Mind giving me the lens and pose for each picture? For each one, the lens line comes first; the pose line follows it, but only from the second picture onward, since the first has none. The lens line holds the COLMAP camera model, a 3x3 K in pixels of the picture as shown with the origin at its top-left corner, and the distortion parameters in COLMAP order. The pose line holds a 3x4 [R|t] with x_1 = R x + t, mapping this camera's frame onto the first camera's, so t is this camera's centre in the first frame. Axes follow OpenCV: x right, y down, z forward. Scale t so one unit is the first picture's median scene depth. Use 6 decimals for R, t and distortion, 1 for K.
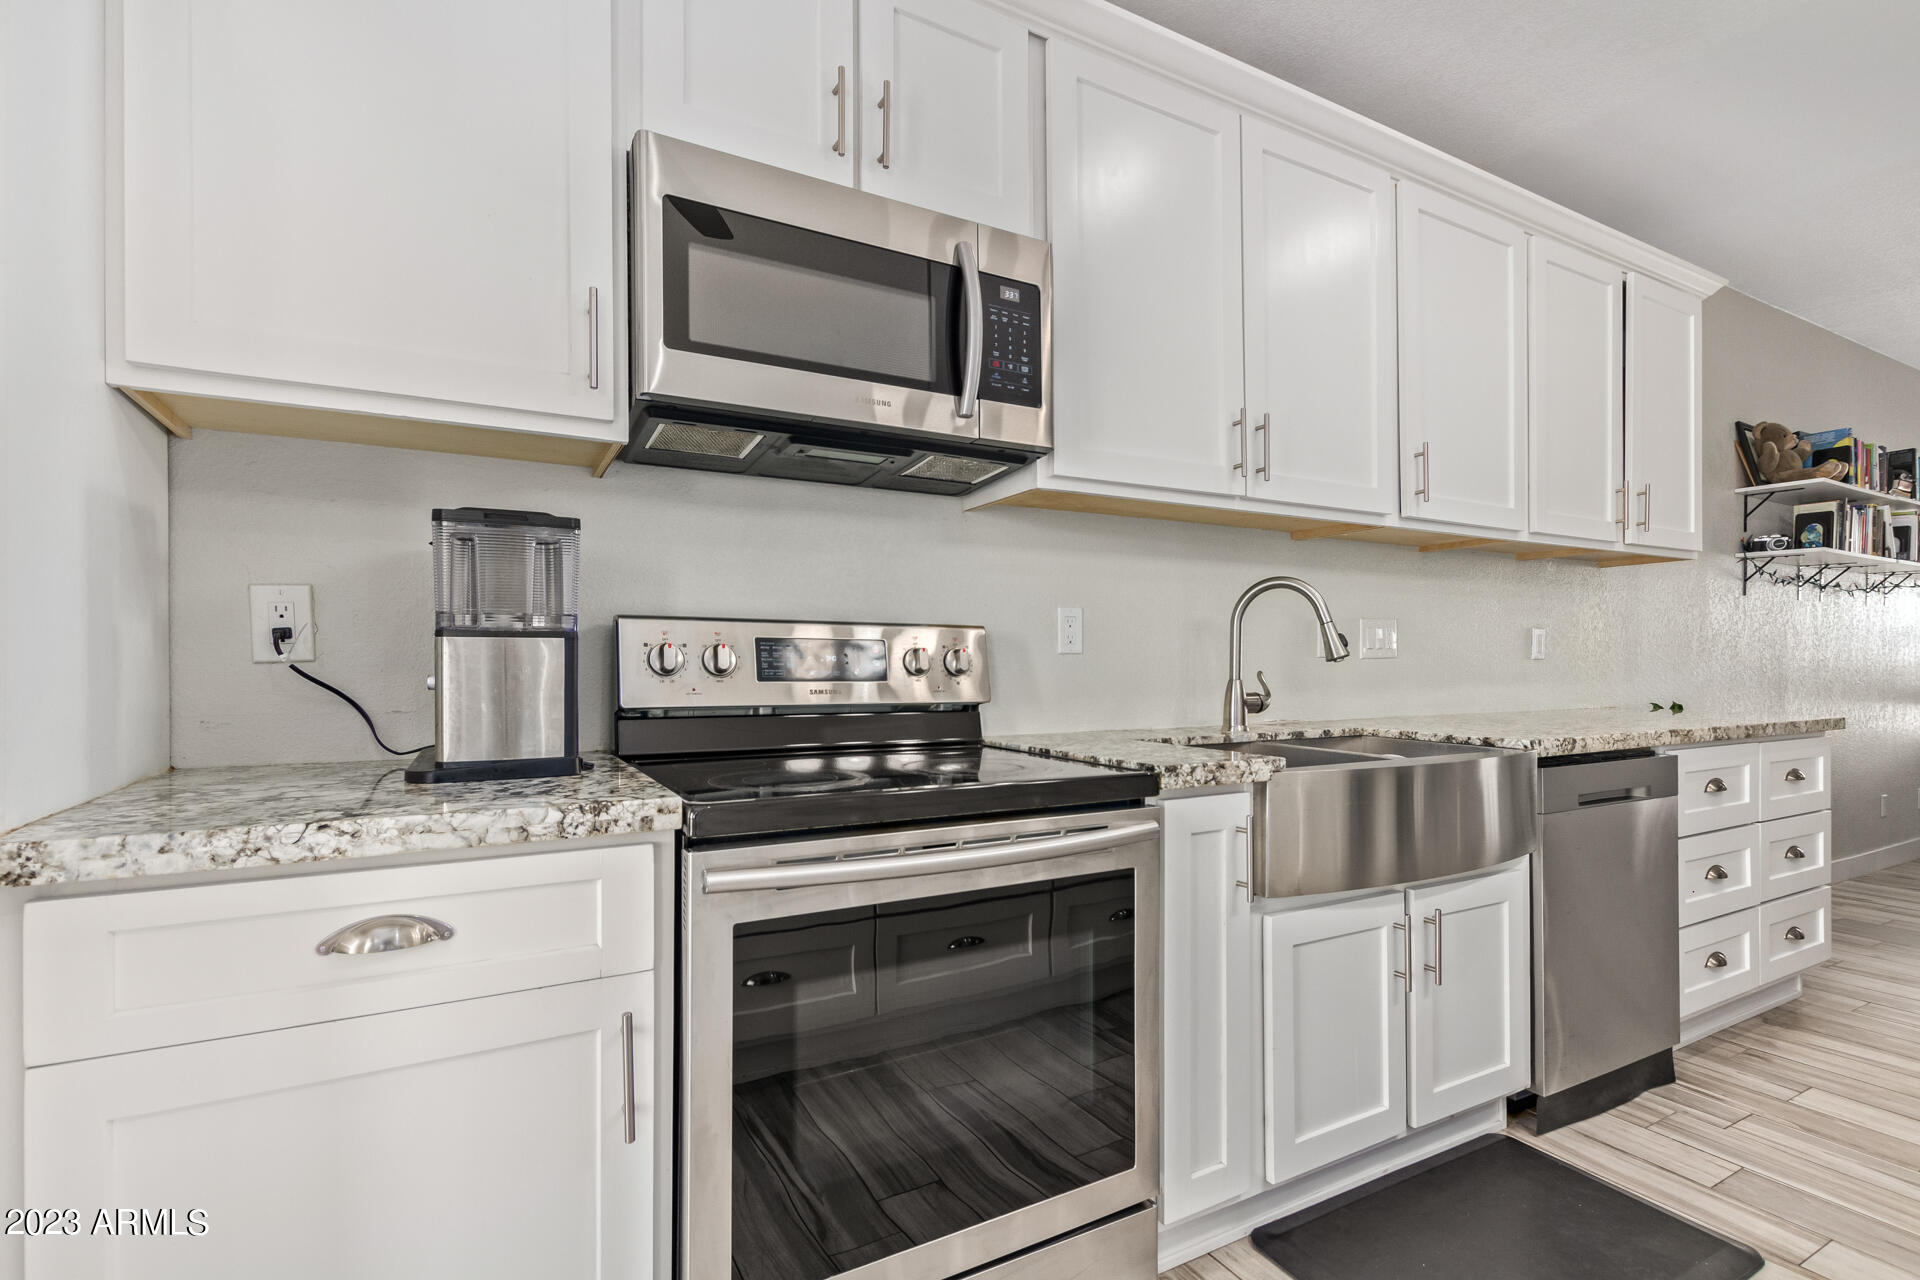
lens RADIAL K [[887.2, 0, 957.7], [0, 887.2, 654.7], [0, 0, 1]] dist [0.009850, -0.001620]
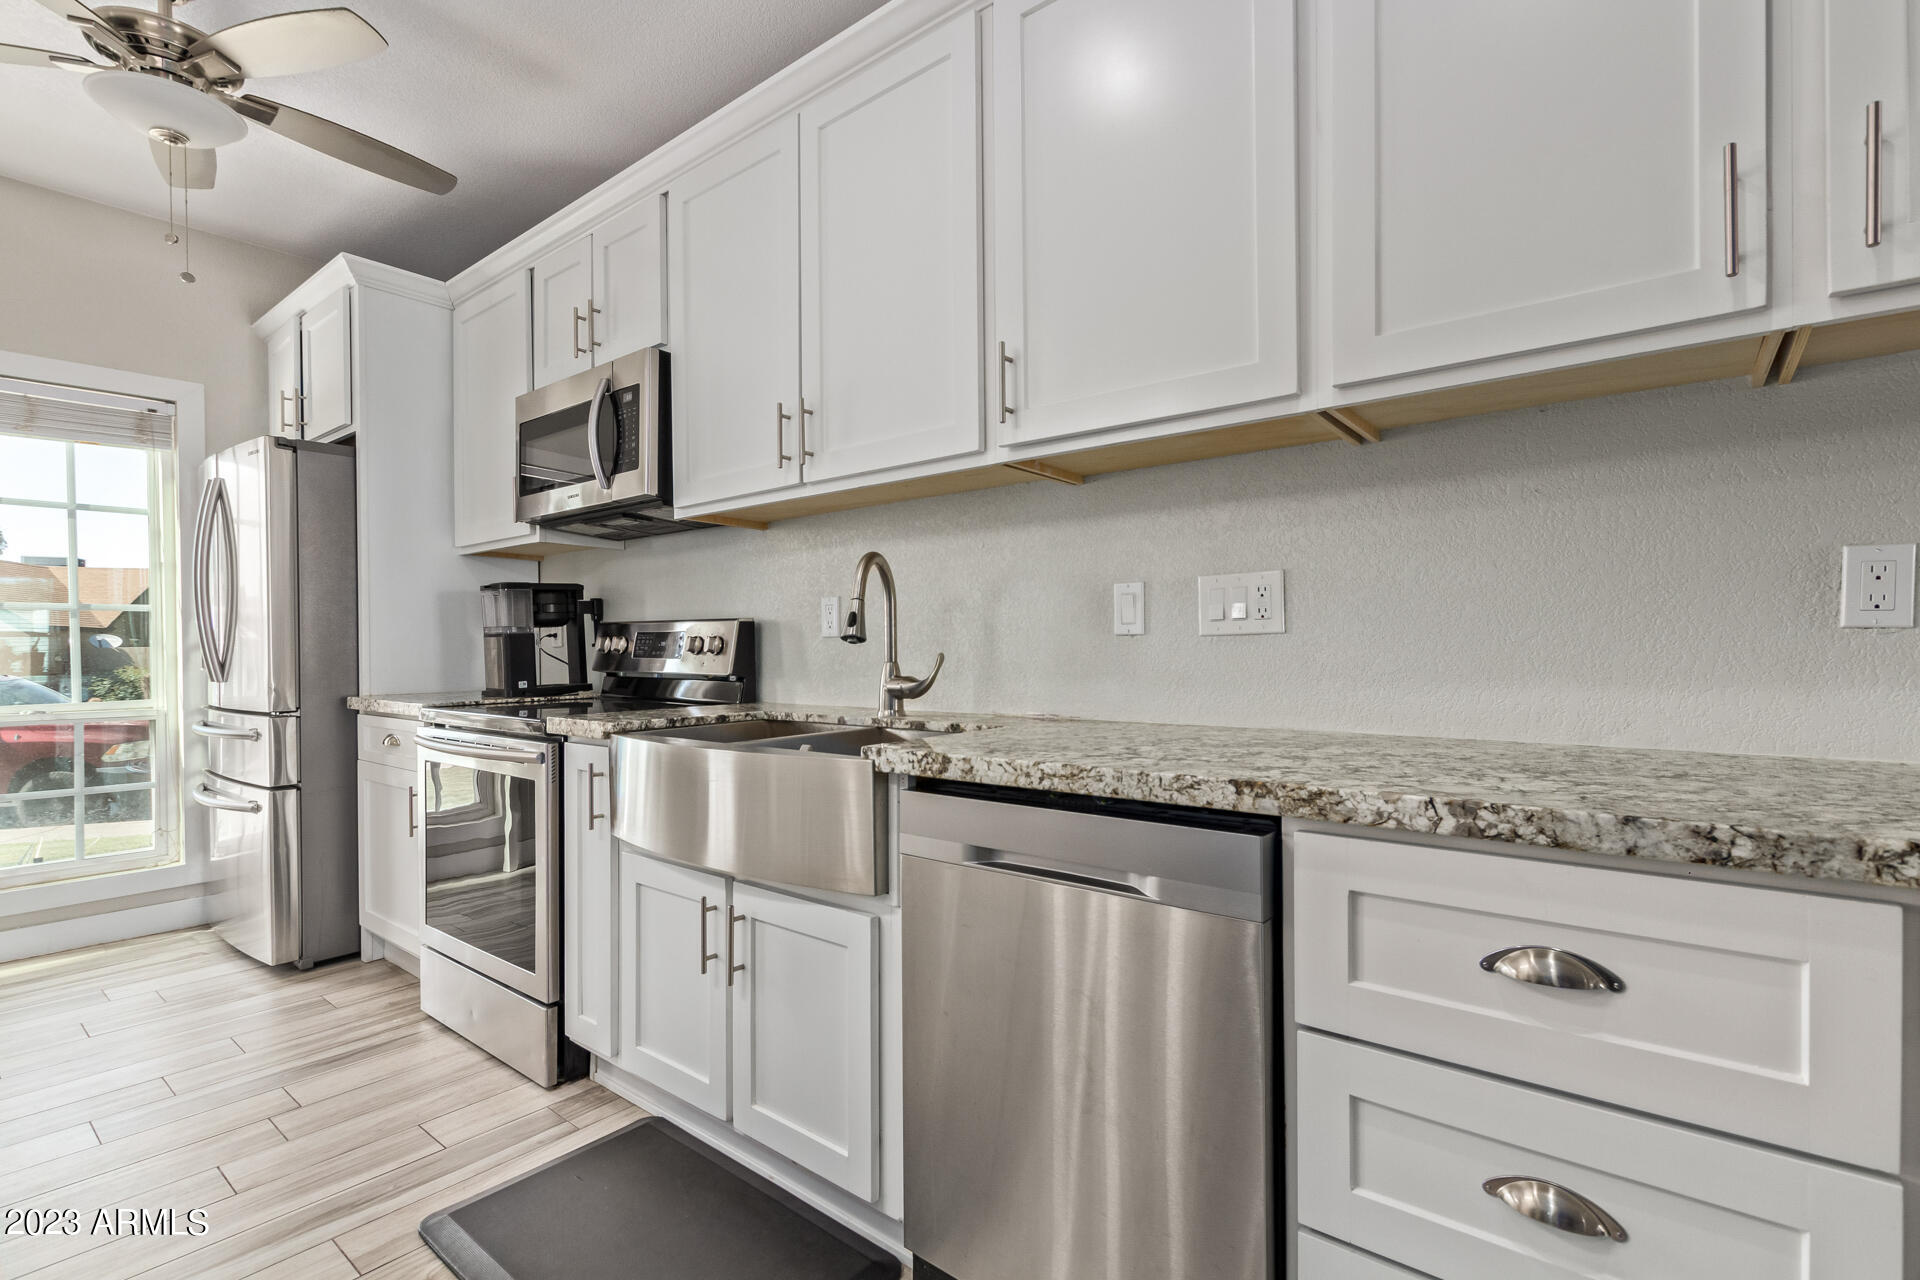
lens RADIAL K [[887.2, 0, 962.8], [0, 887.2, 646.8], [0, 0, 1]] dist [0.009850, -0.001620]
pose [[0.376966, -0.004889, -0.926214, 1.541106], [0.011515, 0.999934, -0.000592, 0.016391], [0.926155, -0.010442, 0.376997, 0.897105]]
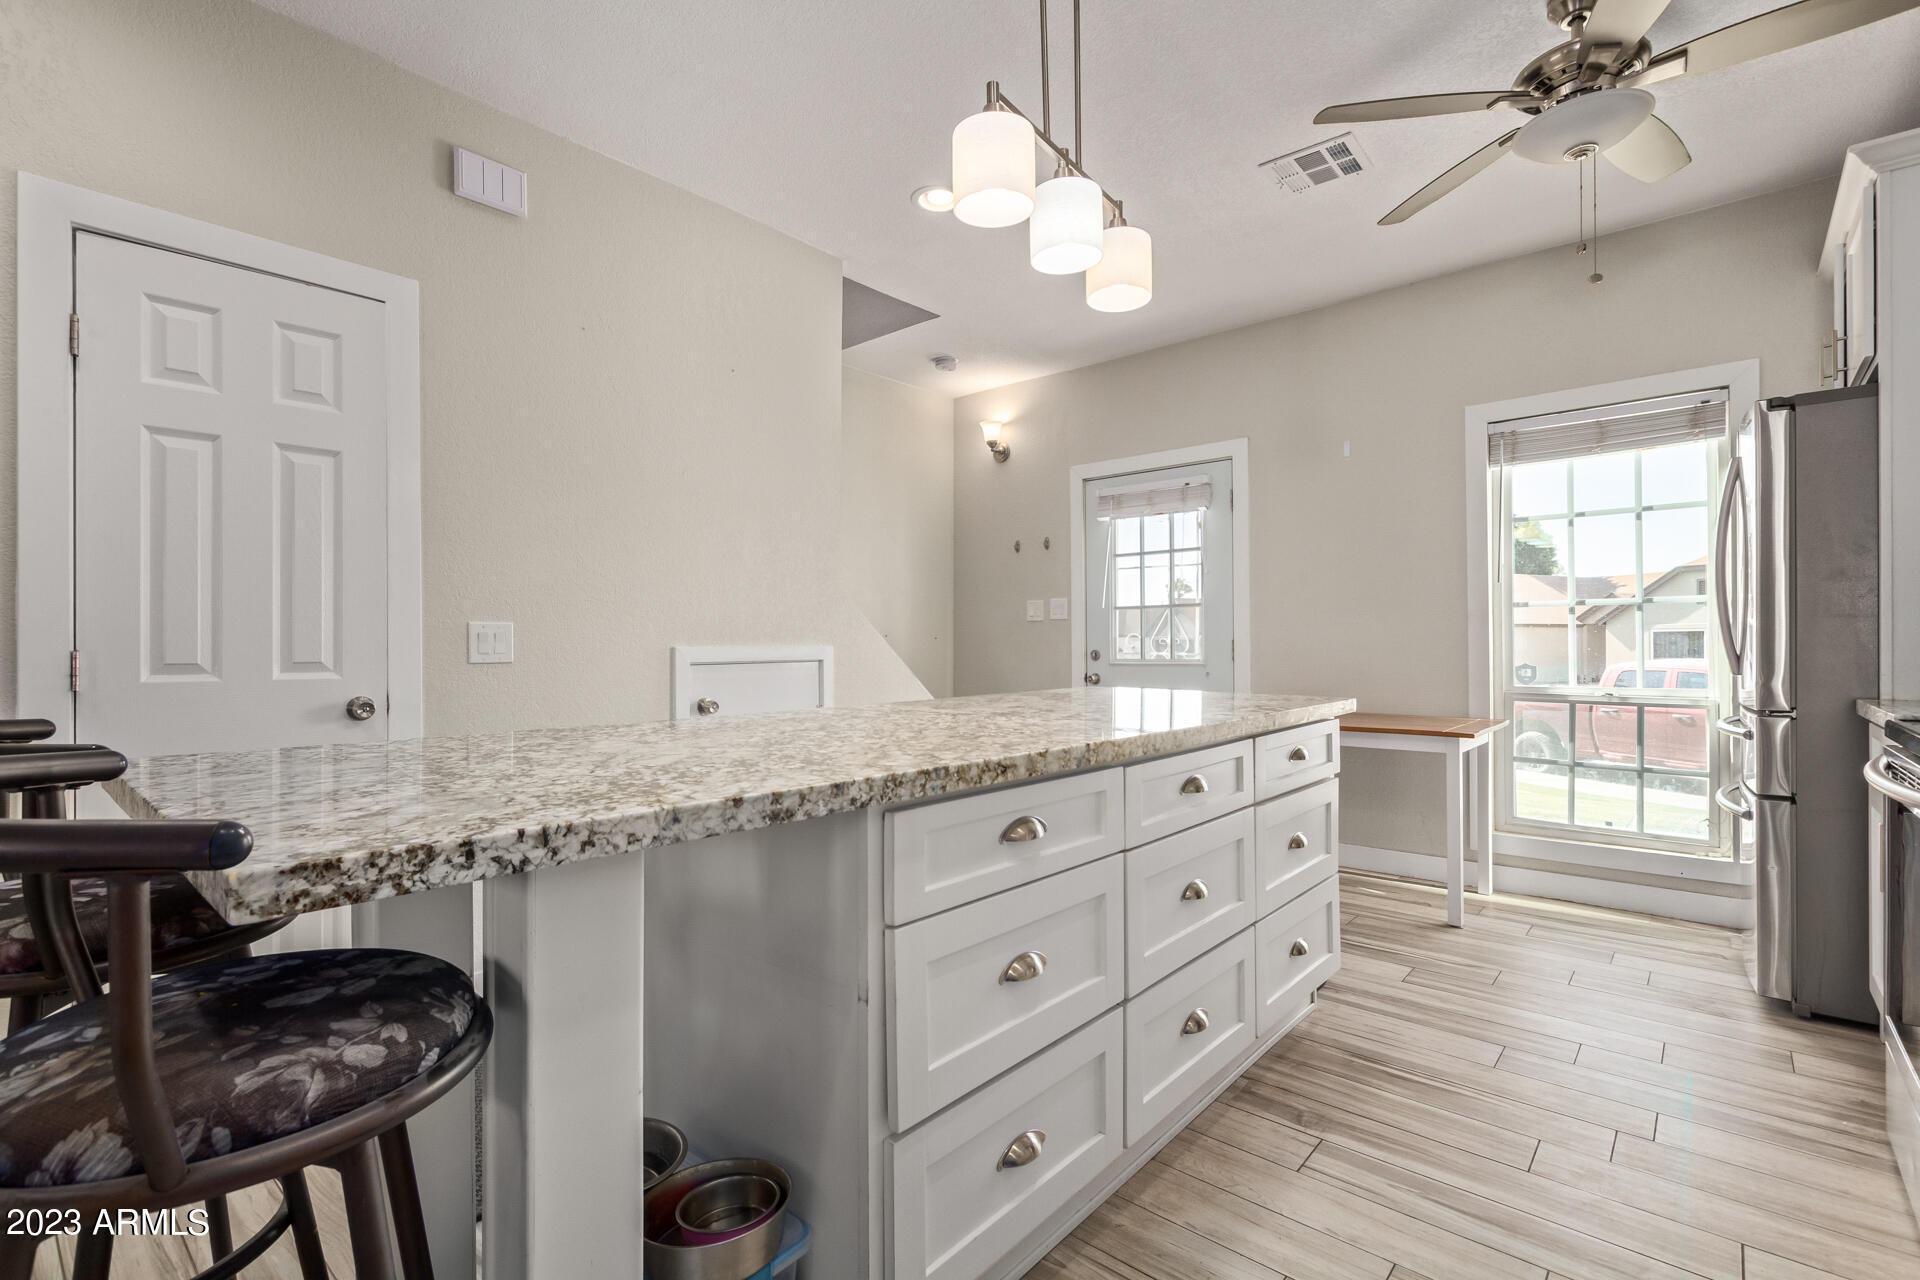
lens RADIAL K [[887.2, 0, 972.1], [0, 887.2, 638.8], [0, 0, 1]] dist [0.009850, -0.001620]
pose [[-0.935965, -0.002893, -0.352081, 1.263584], [0.001004, 0.999940, -0.010885, 0.018652], [0.352091, -0.010542, -0.935906, 1.255156]]
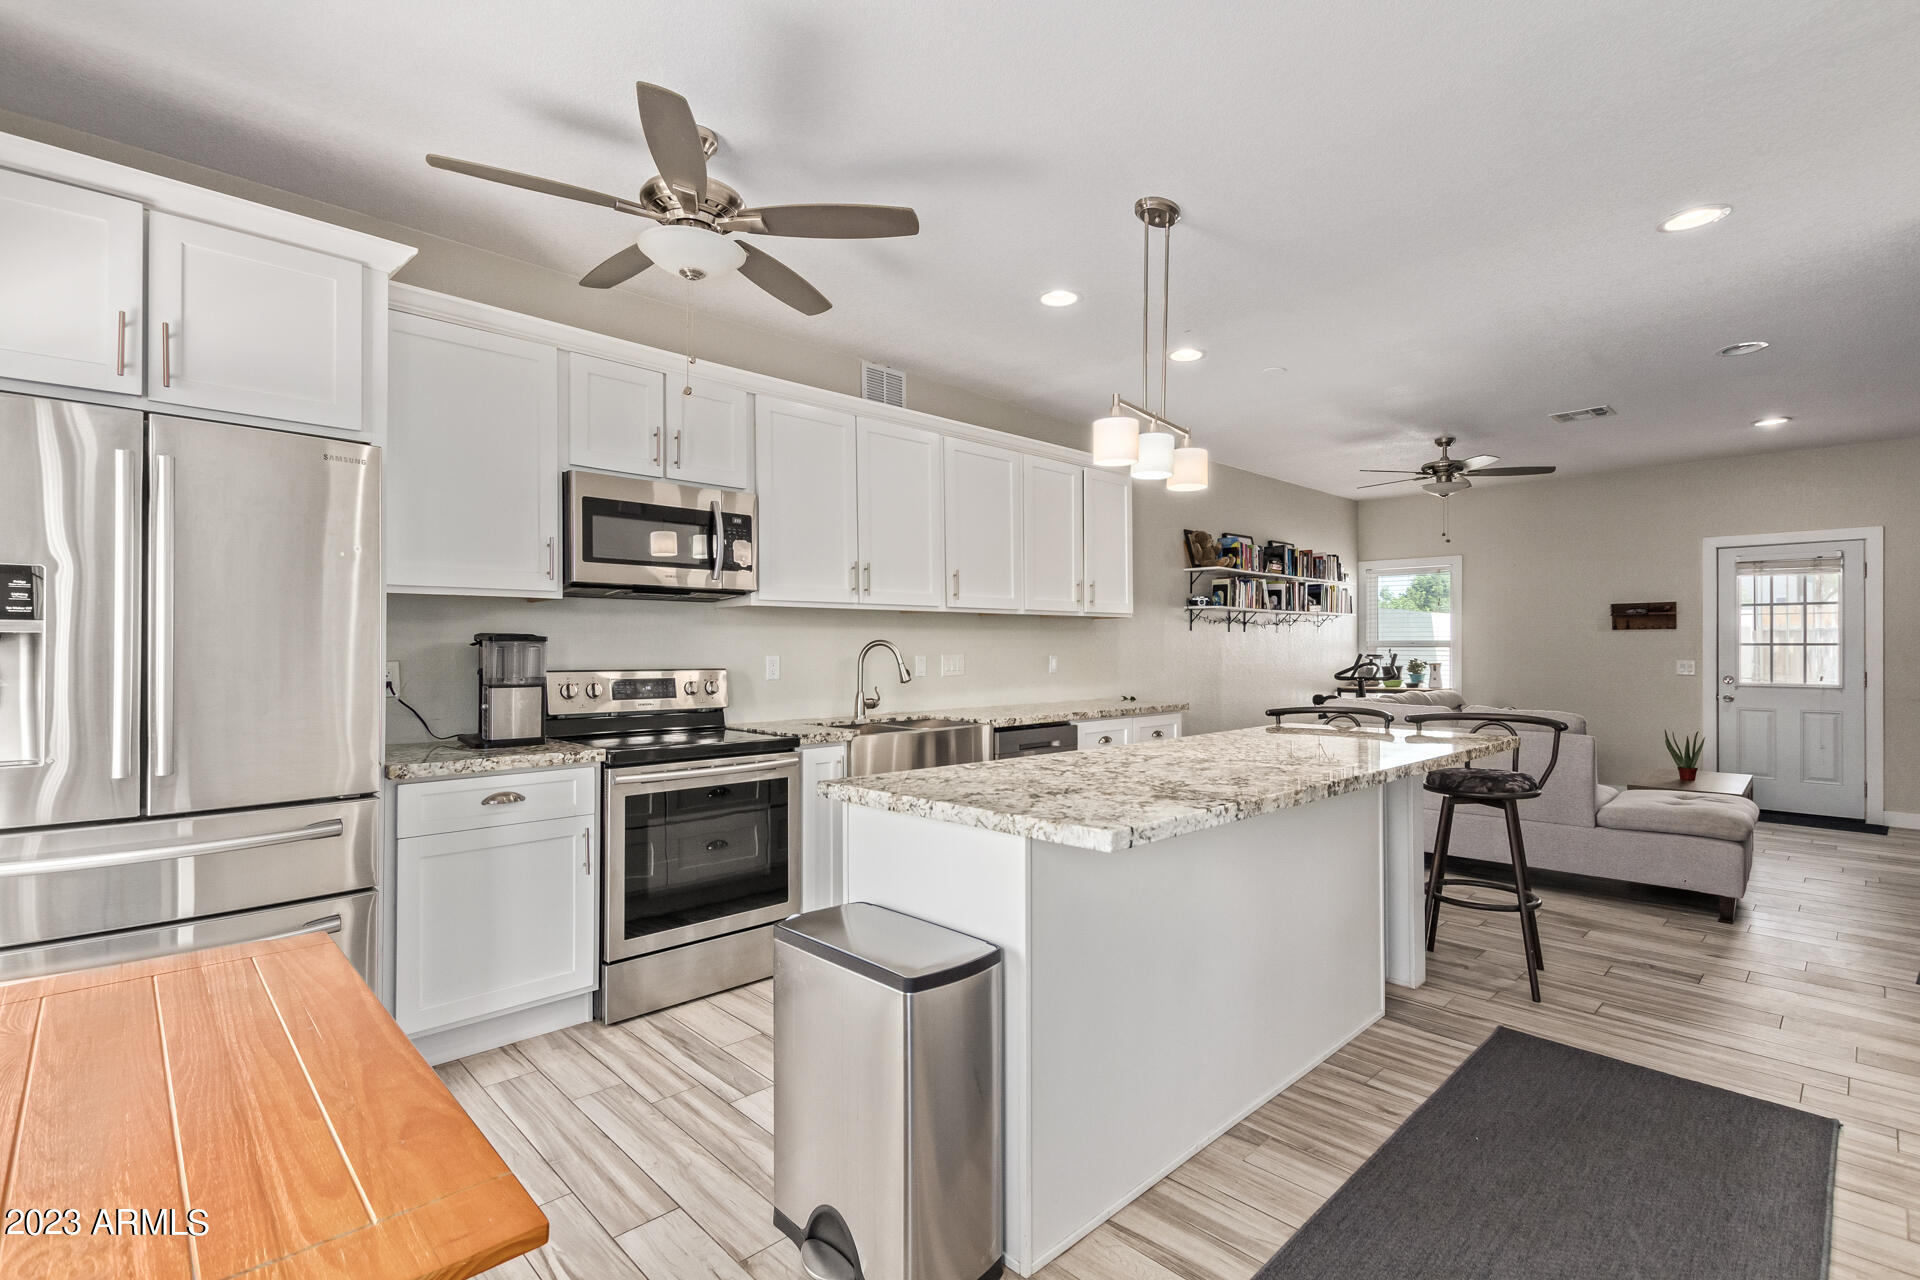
lens RADIAL K [[887.2, 0, 954.7], [0, 887.2, 638.7], [0, 0, 1]] dist [0.009850, -0.001620]
pose [[0.964209, -0.000260, 0.265144, -0.003595], [0.001803, 0.999983, -0.005577, -0.096805], [-0.265138, 0.005855, 0.964193, -1.162010]]
